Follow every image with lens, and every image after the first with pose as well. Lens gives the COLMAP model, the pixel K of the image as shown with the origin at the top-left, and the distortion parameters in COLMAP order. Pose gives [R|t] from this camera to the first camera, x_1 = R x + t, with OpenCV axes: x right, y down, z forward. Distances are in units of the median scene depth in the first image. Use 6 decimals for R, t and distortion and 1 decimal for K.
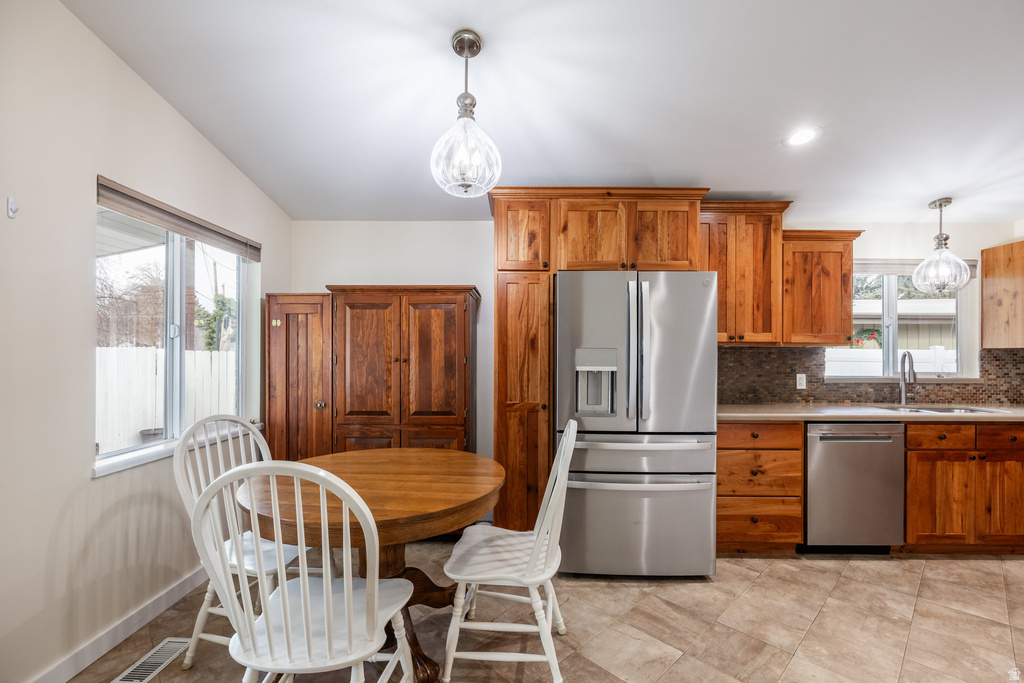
lens RADIAL K [[445.6, 0, 512.8], [0, 445.6, 351.3], [0, 0, 1]] dist [0.000554, -0.000176]
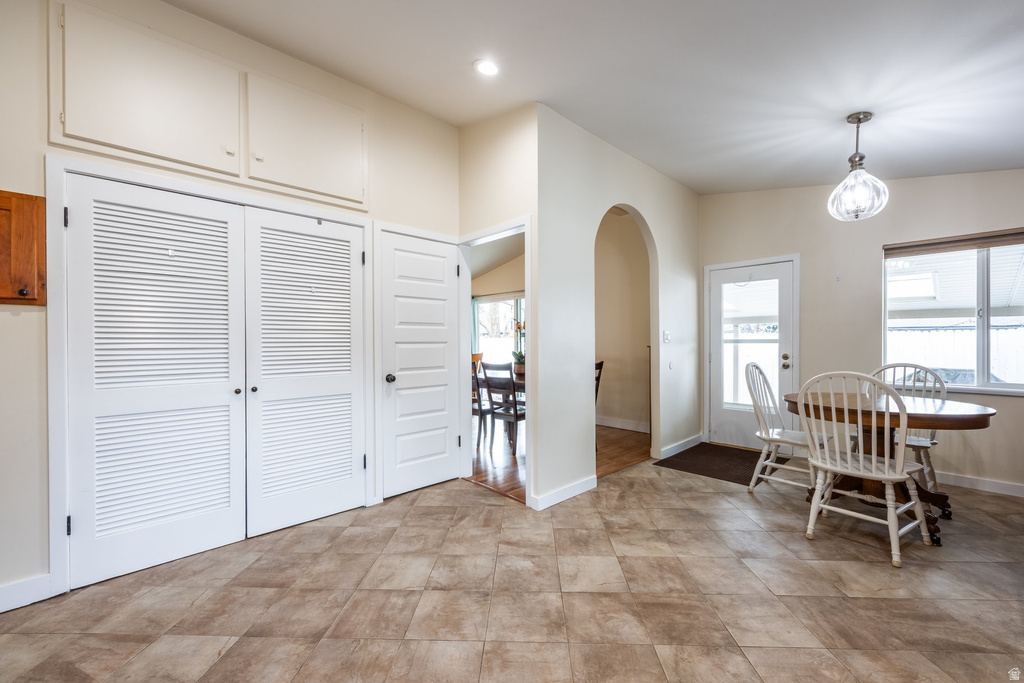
lens RADIAL K [[418.7, 0, 491.8], [0, 418.7, 341.6], [0, 0, 1]] dist [0.016774, -0.000087]
pose [[-0.735582, -0.004946, -0.677418, 1.155184], [-0.001571, 0.999983, -0.005596, 0.047314], [0.677434, -0.003052, -0.735577, 0.792080]]
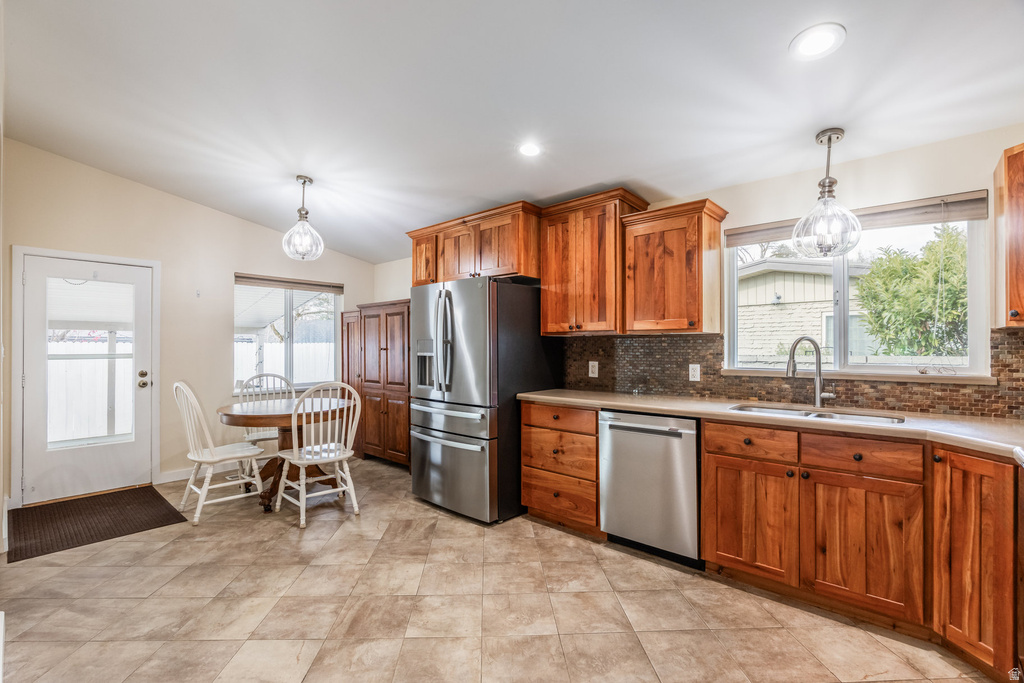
lens RADIAL K [[455.2, 0, 512.0], [0, 455.2, 341.5], [0, 0, 1]] dist [-0.010867, -0.000038]
pose [[0.745010, -0.013471, -0.666917, 1.189316], [0.008954, 0.999908, -0.010194, 0.013708], [0.666993, 0.001623, 0.745062, 0.095635]]
